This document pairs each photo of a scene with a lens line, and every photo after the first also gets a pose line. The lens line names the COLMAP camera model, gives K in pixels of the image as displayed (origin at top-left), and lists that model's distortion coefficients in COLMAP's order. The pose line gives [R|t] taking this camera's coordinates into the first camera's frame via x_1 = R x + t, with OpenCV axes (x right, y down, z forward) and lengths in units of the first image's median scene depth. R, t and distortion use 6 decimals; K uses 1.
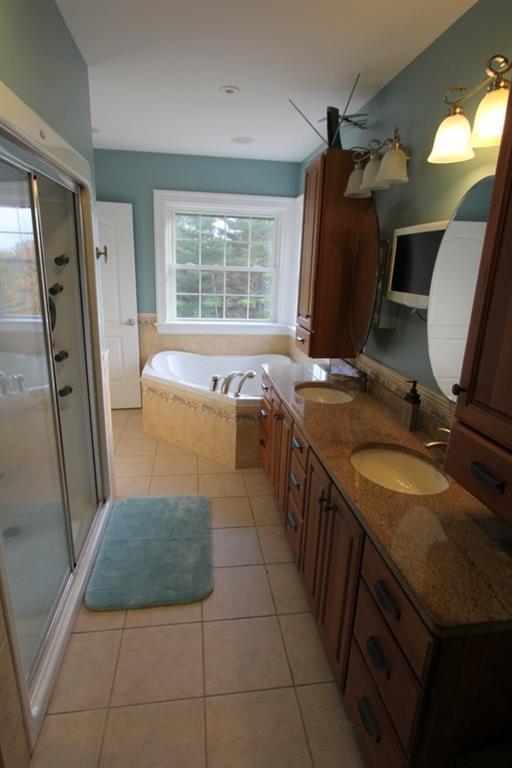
lens RADIAL K [[417.8, 0, 256.0], [0, 417.8, 384.0], [0, 0, 1]] dist [-0.025161, 0.013296]
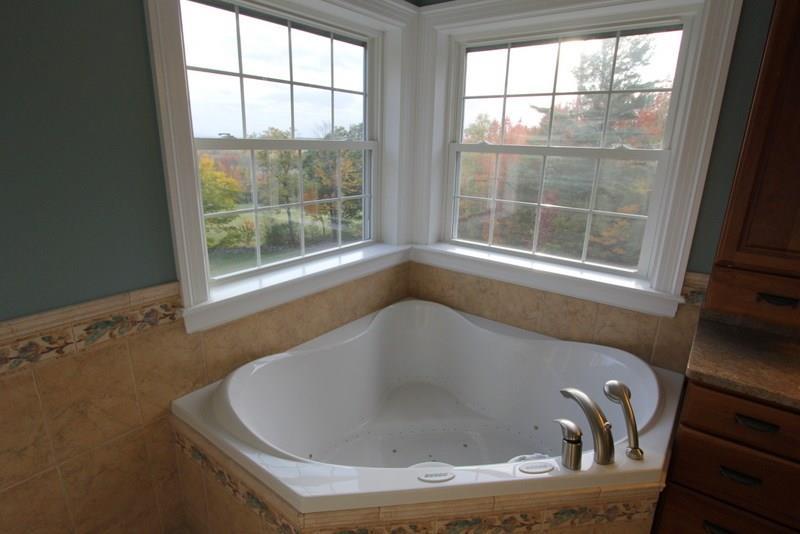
lens RADIAL K [[435.2, 0, 402.8], [0, 435.2, 268.4], [0, 0, 1]] dist [-0.025161, 0.013296]
pose [[0.712726, -0.214956, 0.667695, -0.342058], [0.193302, 0.975219, 0.107621, -0.182829], [-0.674282, 0.052362, 0.736615, 0.604092]]
